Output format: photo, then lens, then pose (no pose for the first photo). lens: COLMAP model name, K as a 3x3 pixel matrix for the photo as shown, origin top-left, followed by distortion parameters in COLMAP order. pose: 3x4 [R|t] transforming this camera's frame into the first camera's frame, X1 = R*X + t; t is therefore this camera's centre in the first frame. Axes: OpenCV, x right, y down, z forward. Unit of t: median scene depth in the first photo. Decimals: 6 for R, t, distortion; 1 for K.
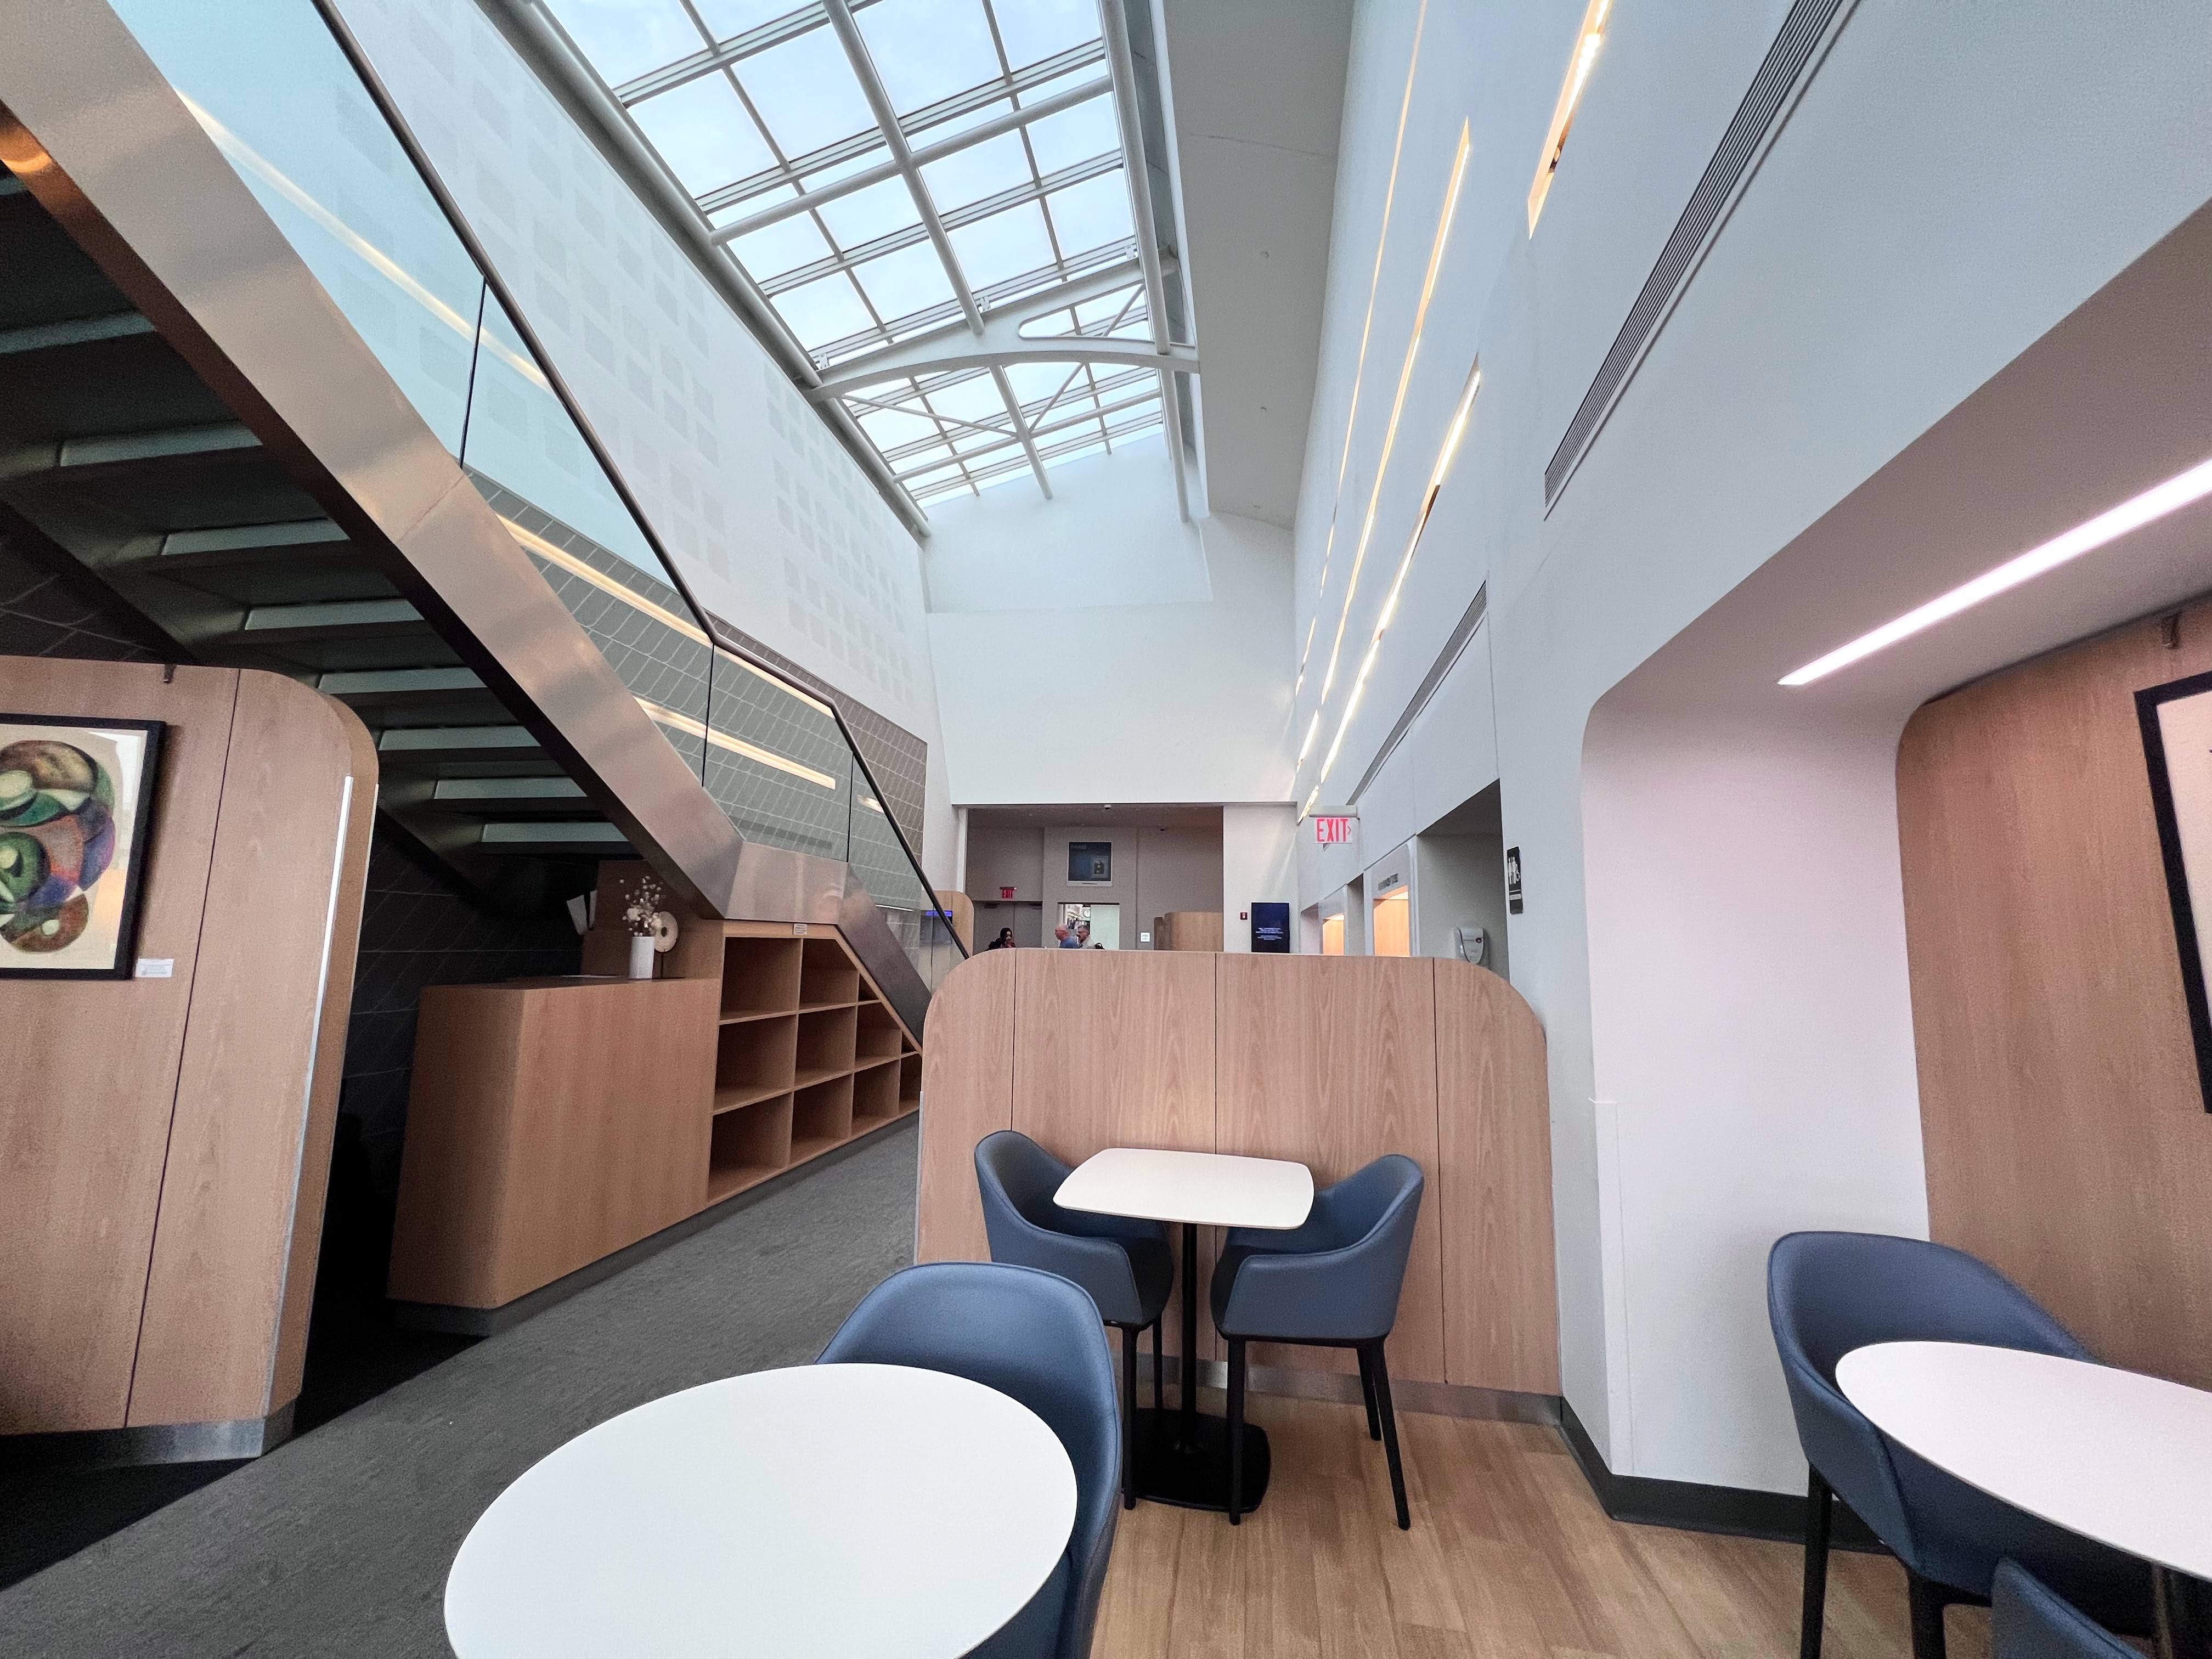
lens RADIAL K [[894.9, 0, 1106.0], [0, 894.9, 829.5], [0, 0, 1]] dist [0.000573, 0.000034]
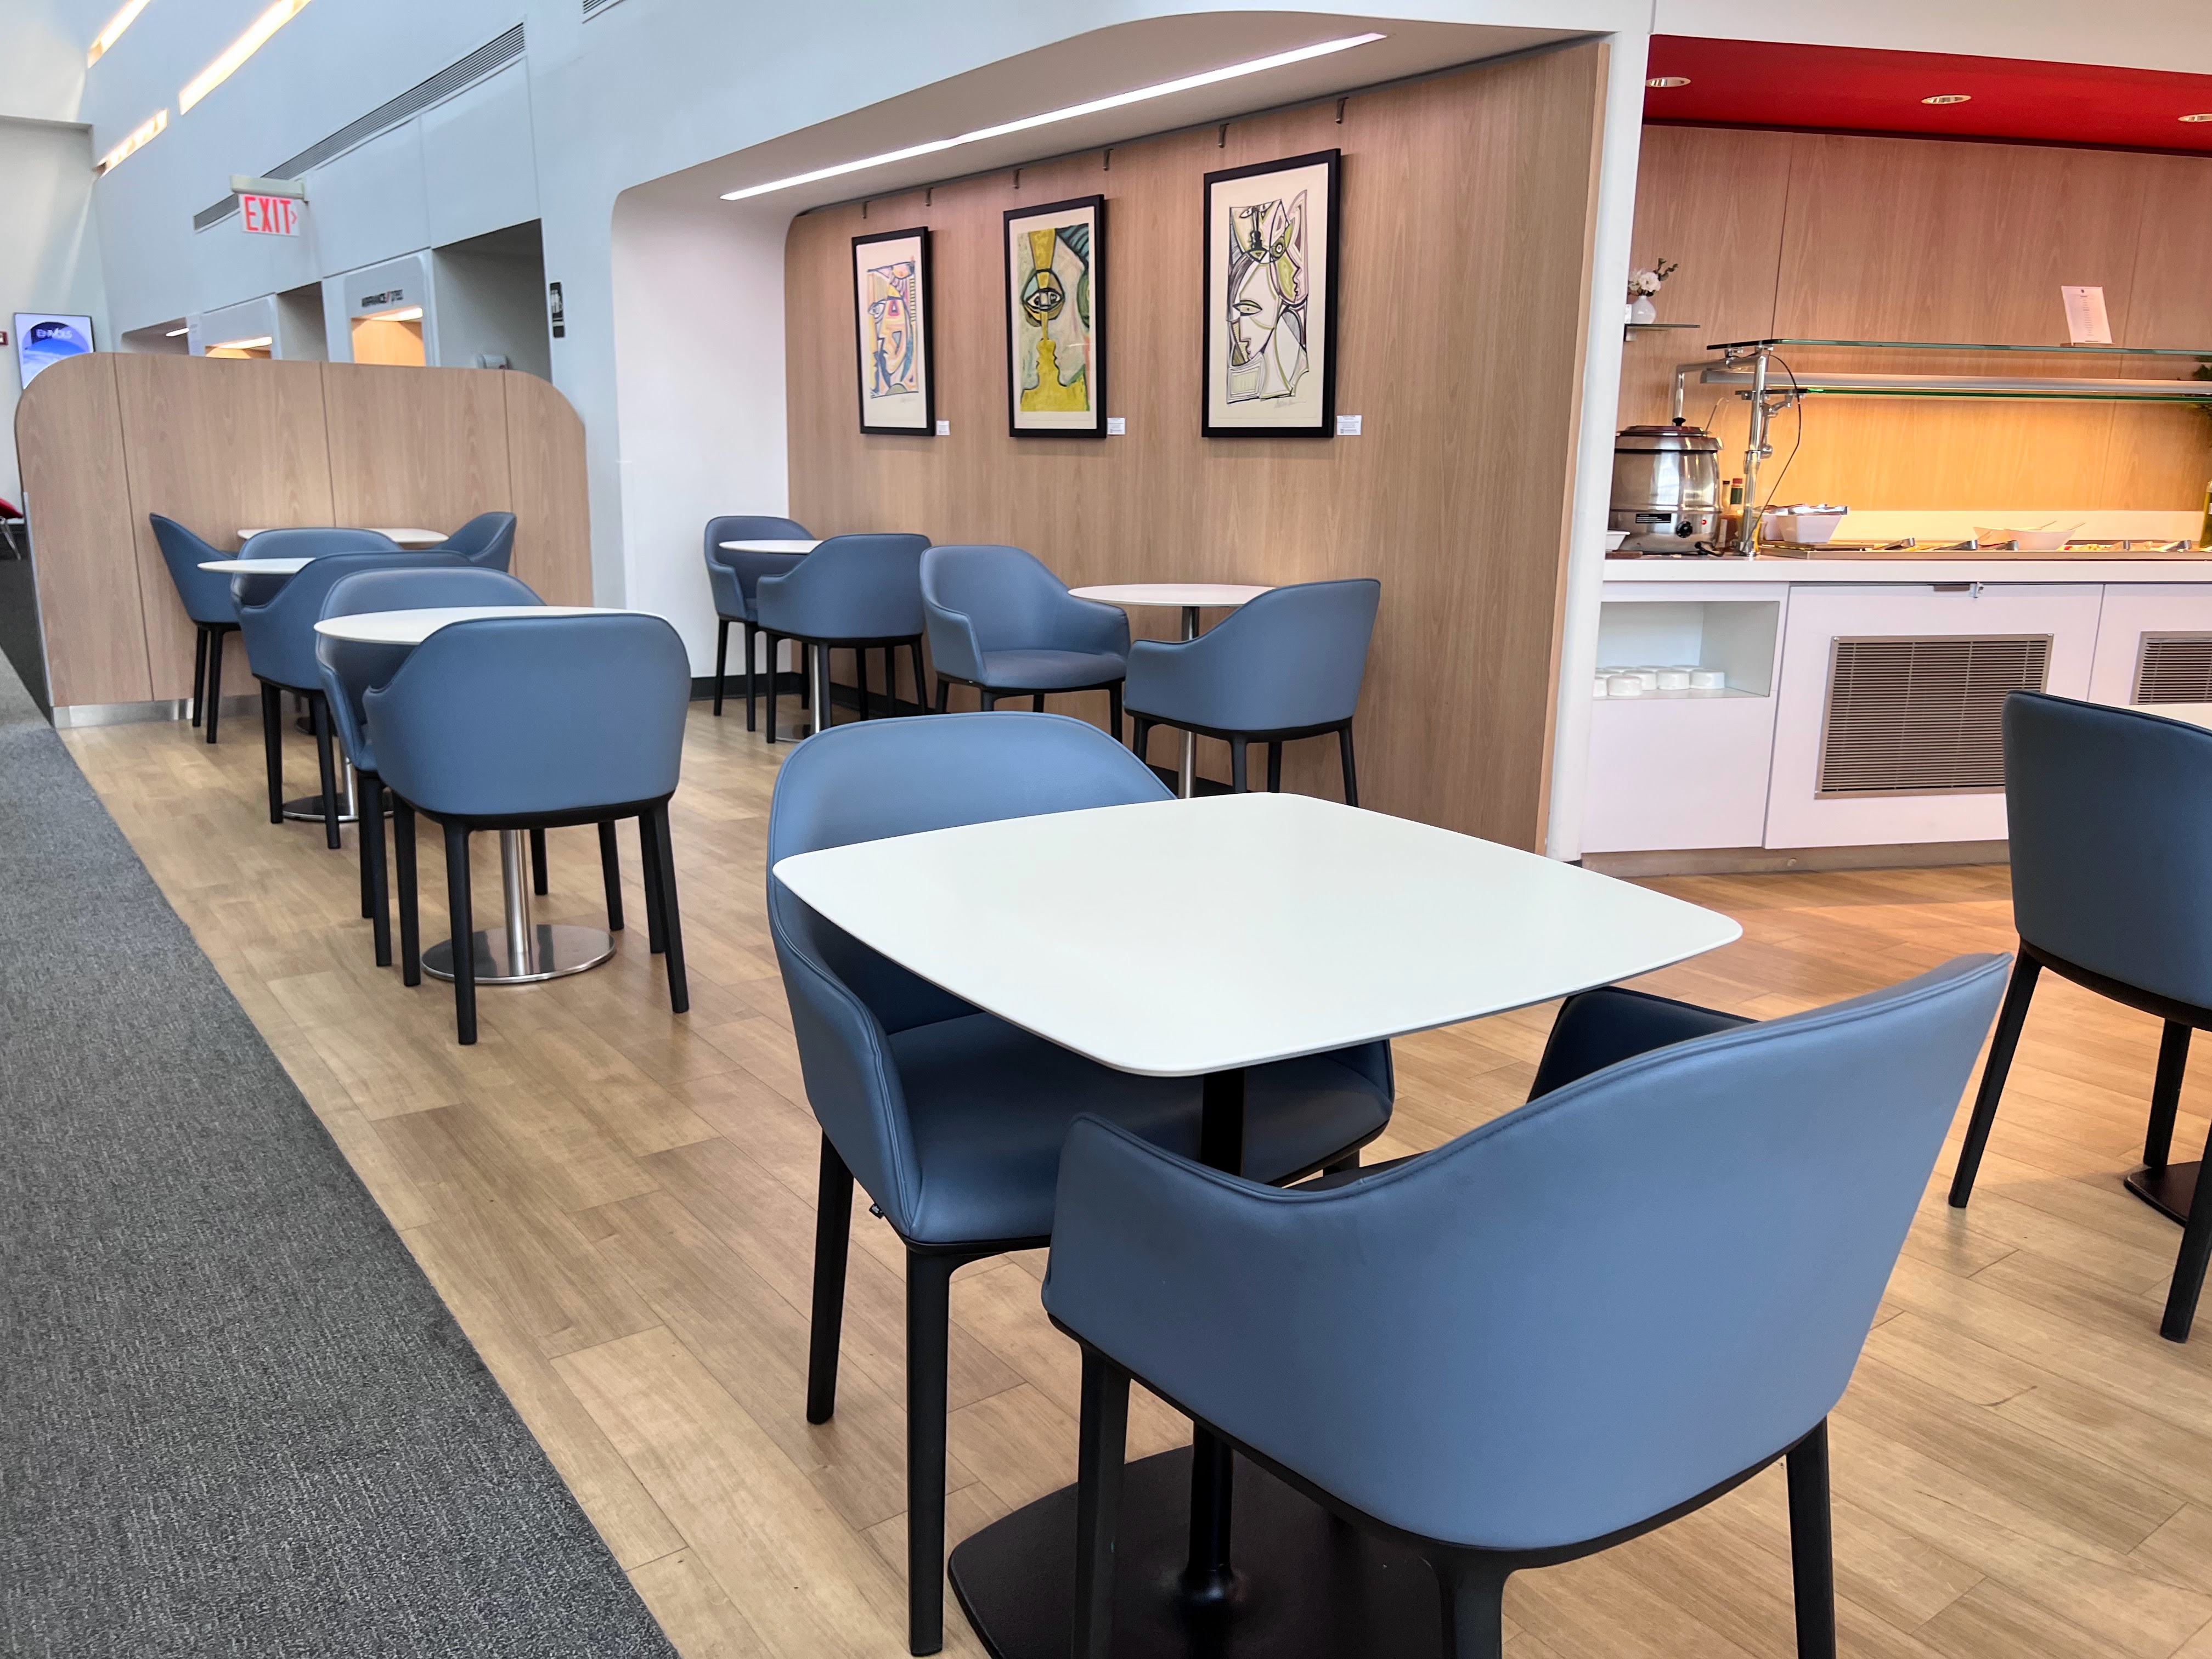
lens RADIAL K [[1645.5, 0, 1106.0], [0, 1645.5, 829.5], [0, 0, 1]] dist [0.011357, -0.011631]
pose [[0.698786, -0.165989, 0.695806, -0.725863], [-0.099838, 0.940554, 0.324640, -0.084106], [-0.708329, -0.296322, 0.640674, -1.224412]]
